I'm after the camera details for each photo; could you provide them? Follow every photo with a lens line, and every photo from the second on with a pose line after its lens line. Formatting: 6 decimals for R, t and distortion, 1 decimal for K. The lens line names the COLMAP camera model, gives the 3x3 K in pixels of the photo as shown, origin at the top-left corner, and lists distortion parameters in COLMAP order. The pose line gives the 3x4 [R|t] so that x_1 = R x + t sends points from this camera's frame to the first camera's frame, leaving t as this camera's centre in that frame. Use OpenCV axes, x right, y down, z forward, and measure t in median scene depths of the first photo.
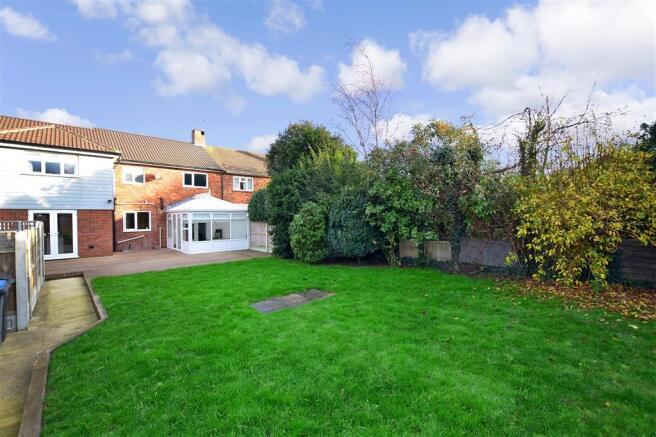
lens RADIAL K [[288.5, 0, 329.3], [0, 288.5, 216.3], [0, 0, 1]] dist [-0.022334, 0.001667]
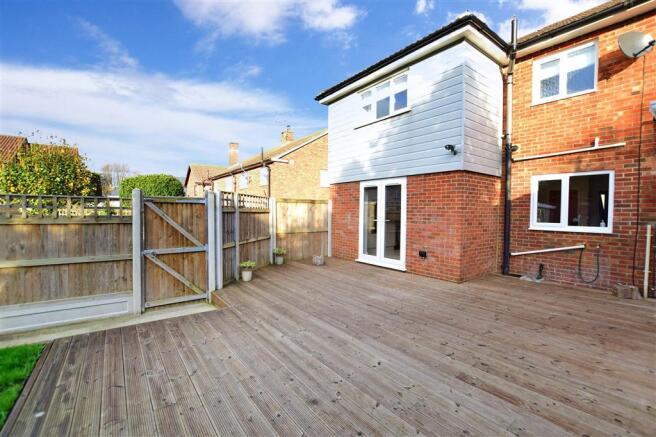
lens RADIAL K [[288.5, 0, 327.9], [0, 288.5, 218.5], [0, 0, 1]] dist [-0.022334, 0.001667]
pose [[-0.084462, 0.025955, -0.996089, -0.307422], [-0.019371, 0.999429, 0.027685, 0.034386], [0.996238, 0.021633, -0.083911, 0.758226]]
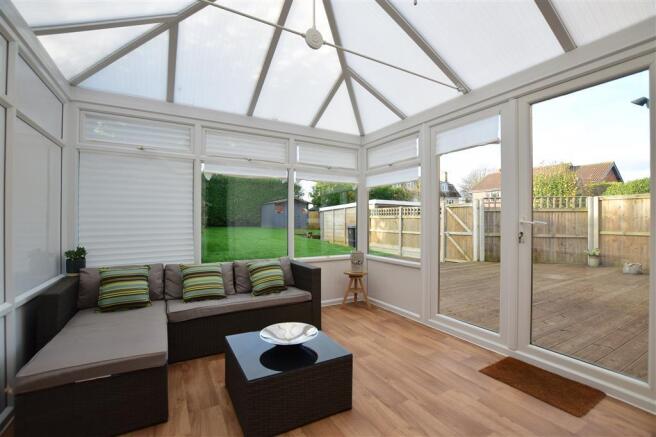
lens RADIAL K [[288.5, 0, 327.0], [0, 288.5, 220.3], [0, 0, 1]] dist [-0.022334, 0.001667]
pose [[-0.978941, 0.001963, 0.204136, -1.139467], [0.003107, 0.999981, 0.005283, 0.122645], [-0.204122, 0.005806, -0.978928, 2.981004]]
